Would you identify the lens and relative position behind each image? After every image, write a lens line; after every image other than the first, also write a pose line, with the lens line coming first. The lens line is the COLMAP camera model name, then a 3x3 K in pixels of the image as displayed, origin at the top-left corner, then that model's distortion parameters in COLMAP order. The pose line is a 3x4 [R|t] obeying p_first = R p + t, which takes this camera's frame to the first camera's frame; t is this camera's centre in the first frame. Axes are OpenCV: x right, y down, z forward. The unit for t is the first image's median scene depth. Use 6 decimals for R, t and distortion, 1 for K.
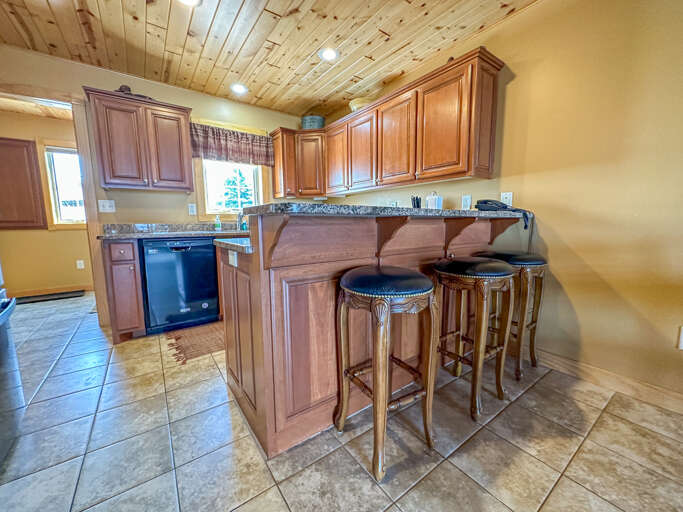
lens RADIAL K [[274.6, 0, 341.4], [0, 274.6, 256.5], [0, 0, 1]] dist [-0.002161, -0.000309]
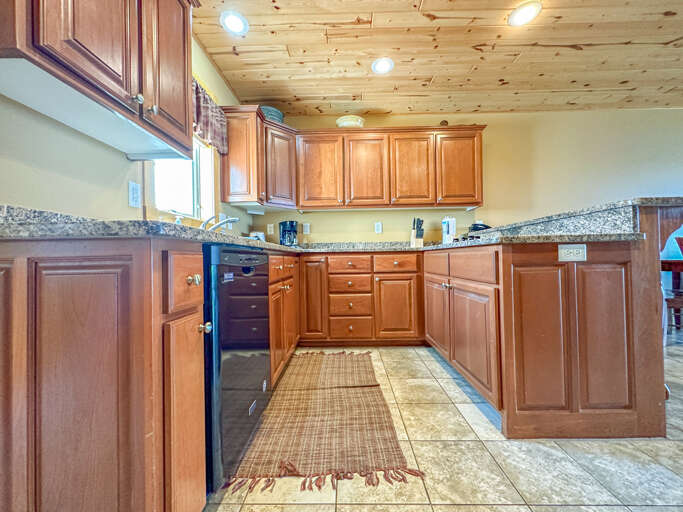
lens RADIAL K [[274.6, 0, 340.6], [0, 274.6, 255.7], [0, 0, 1]] dist [-0.002161, -0.000309]
pose [[0.599393, -0.001784, 0.800453, -0.978881], [0.113358, 0.990108, -0.082678, -0.001382], [-0.792387, 0.140294, 0.593667, 0.671622]]
